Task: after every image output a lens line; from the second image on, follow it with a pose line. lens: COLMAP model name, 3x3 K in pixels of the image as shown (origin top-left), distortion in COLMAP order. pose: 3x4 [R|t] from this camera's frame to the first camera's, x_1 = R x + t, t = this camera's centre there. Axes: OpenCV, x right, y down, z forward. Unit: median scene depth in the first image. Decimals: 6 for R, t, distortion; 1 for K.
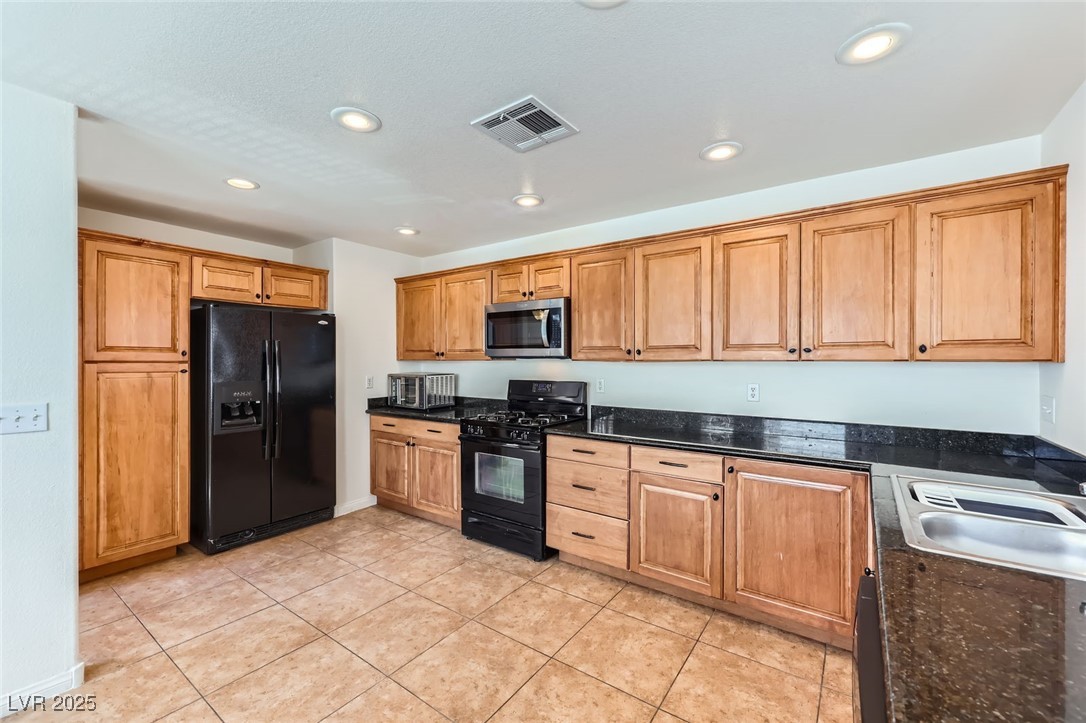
lens RADIAL K [[438.1, 0, 538.4], [0, 438.1, 358.1], [0, 0, 1]] dist [-0.001872, -0.000041]
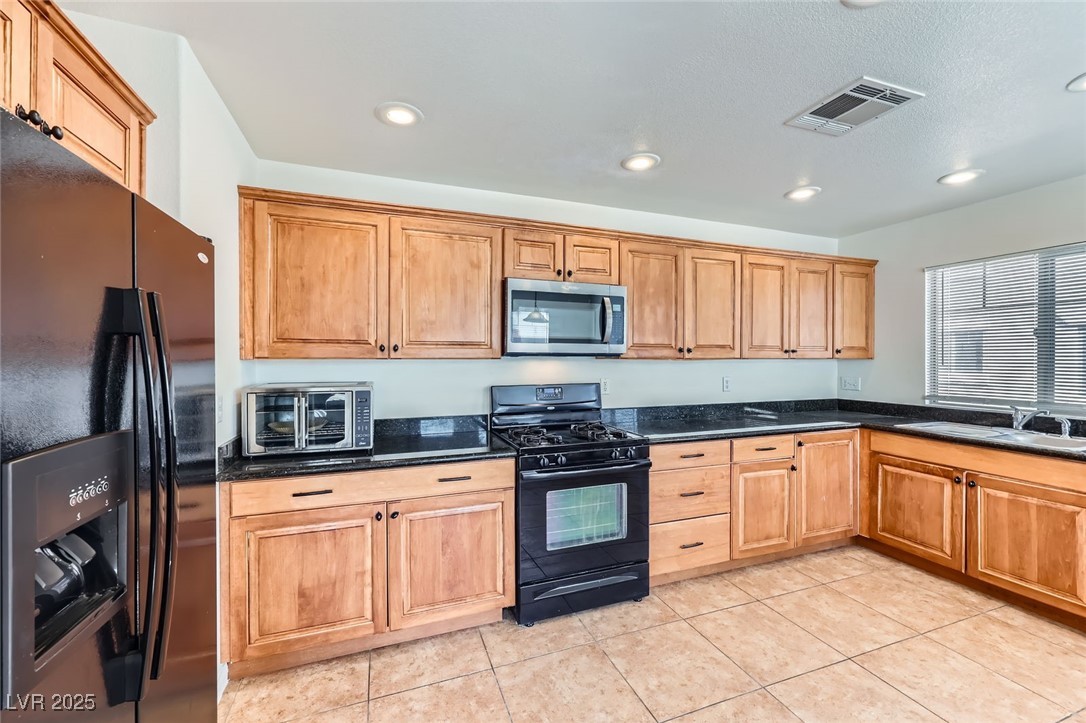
lens RADIAL K [[440.2, 0, 541.5], [0, 440.2, 359.6], [0, 0, 1]] dist [0.000453, 0.000176]
pose [[0.560385, -0.001332, 0.828231, -0.797046], [-0.001954, 0.999994, 0.002930, 0.005252], [-0.828230, -0.003260, 0.560379, 0.687934]]
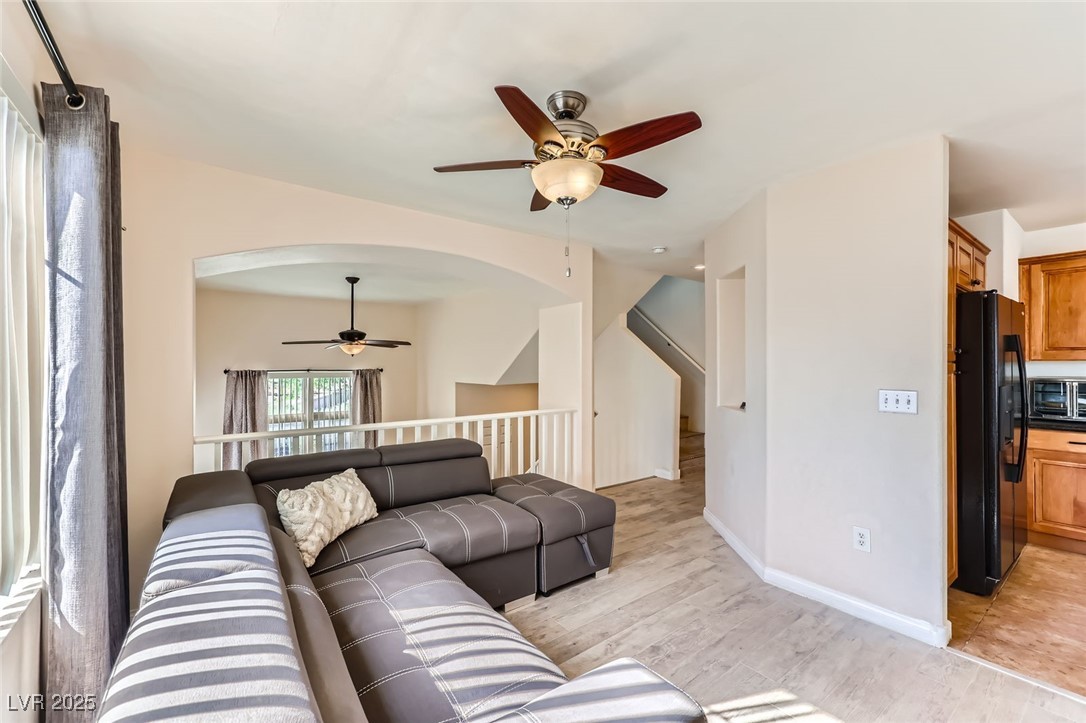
lens RADIAL K [[445.0, 0, 544.3], [0, 445.0, 369.5], [0, 0, 1]] dist [-0.000725, 0.000013]
pose [[0.954450, -0.007456, -0.298279, -1.348756], [0.009306, 0.999945, 0.004783, 0.012149], [0.298227, -0.007341, 0.954467, -0.043166]]
